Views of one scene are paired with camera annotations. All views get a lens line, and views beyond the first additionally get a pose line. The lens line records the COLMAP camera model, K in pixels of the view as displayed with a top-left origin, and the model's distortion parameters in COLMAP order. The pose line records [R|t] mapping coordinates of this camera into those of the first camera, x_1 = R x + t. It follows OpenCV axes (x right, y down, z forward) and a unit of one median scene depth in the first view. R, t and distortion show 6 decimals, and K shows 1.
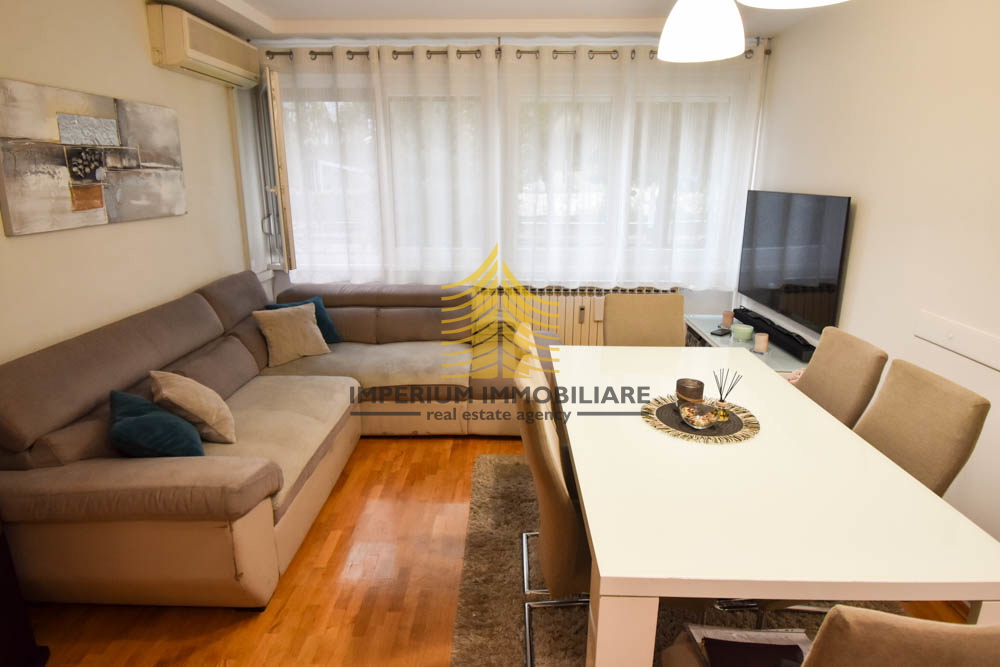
lens RADIAL K [[587.0, 0, 499.9], [0, 587.0, 330.7], [0, 0, 1]] dist [-0.026330, -0.001716]
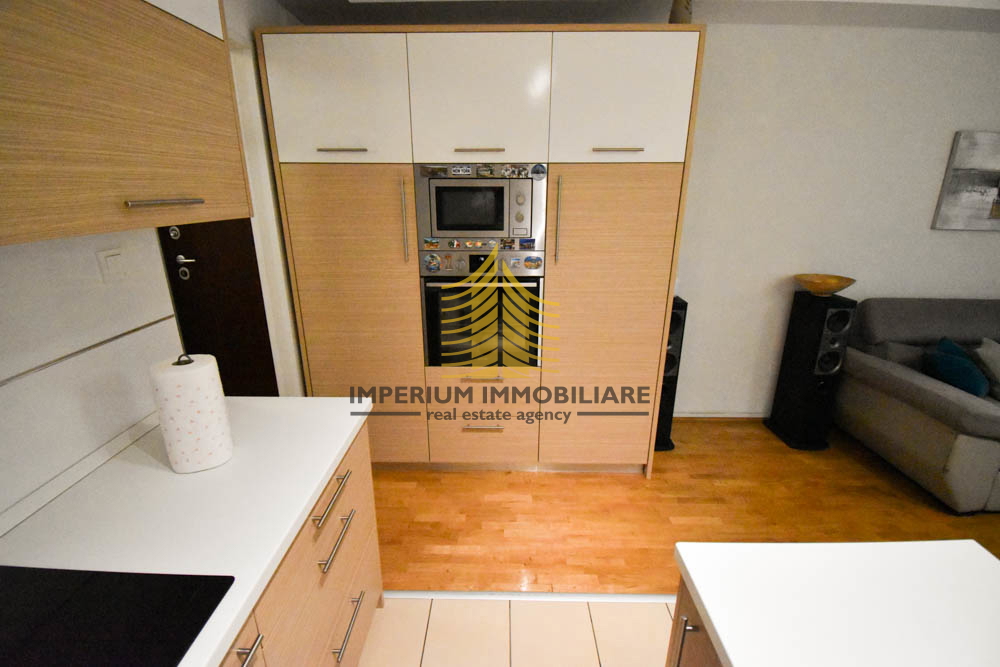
lens RADIAL K [[449.8, 0, 500.4], [0, 449.8, 332.9], [0, 0, 1]] dist [-0.031442, -0.000874]
pose [[0.005689, 0.308790, -0.951113, 0.418626], [-0.264184, 0.917800, 0.296394, 0.067691], [0.964456, 0.249582, 0.086799, -0.230803]]
